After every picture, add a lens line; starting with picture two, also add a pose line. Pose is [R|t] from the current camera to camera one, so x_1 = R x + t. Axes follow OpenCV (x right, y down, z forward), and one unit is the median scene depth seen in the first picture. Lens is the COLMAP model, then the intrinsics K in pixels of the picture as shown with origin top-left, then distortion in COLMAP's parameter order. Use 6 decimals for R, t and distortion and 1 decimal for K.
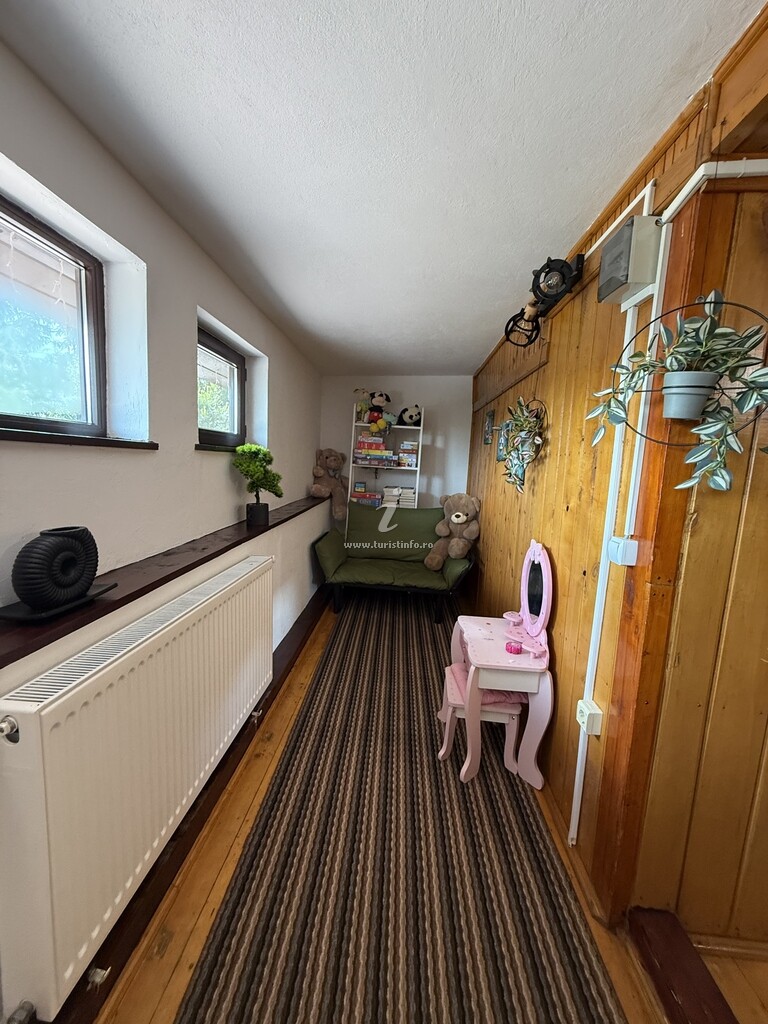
lens RADIAL K [[408.0, 0, 380.1], [0, 408.0, 513.5], [0, 0, 1]] dist [0.000321, -0.000334]
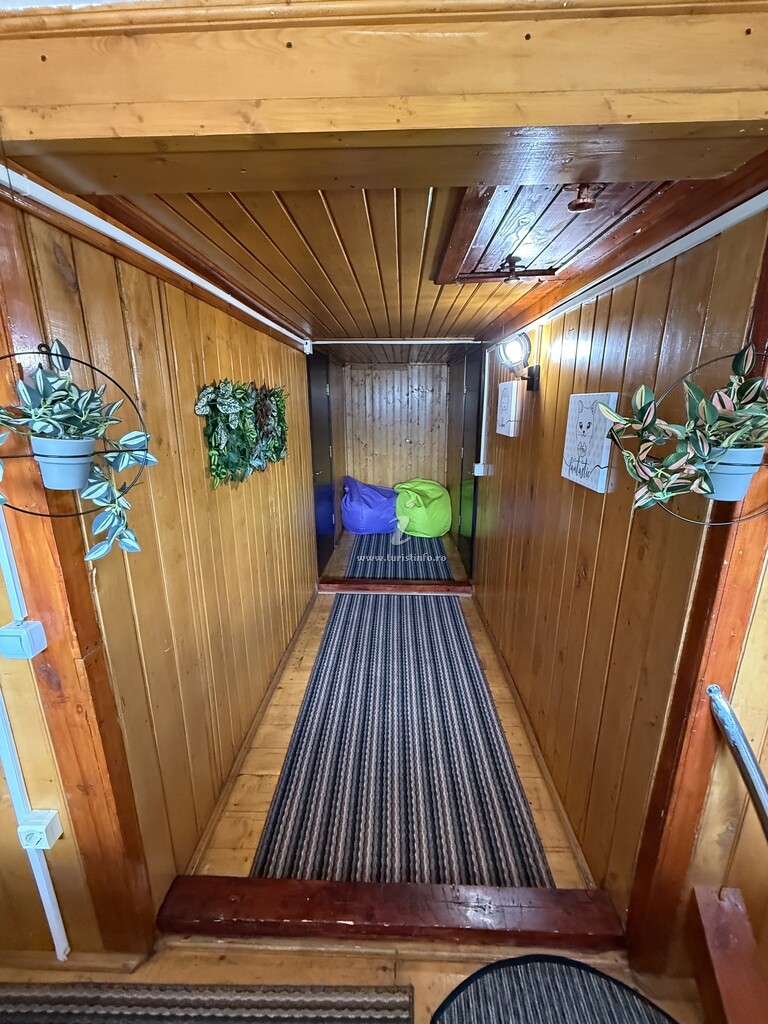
lens RADIAL K [[408.0, 0, 386.0], [0, 408.0, 507.2], [0, 0, 1]] dist [0.000321, -0.000334]
pose [[-0.038566, -0.297232, 0.954026, -0.133648], [0.118346, 0.946658, 0.299720, -0.373284], [-0.992223, 0.124464, -0.001333, 0.335329]]
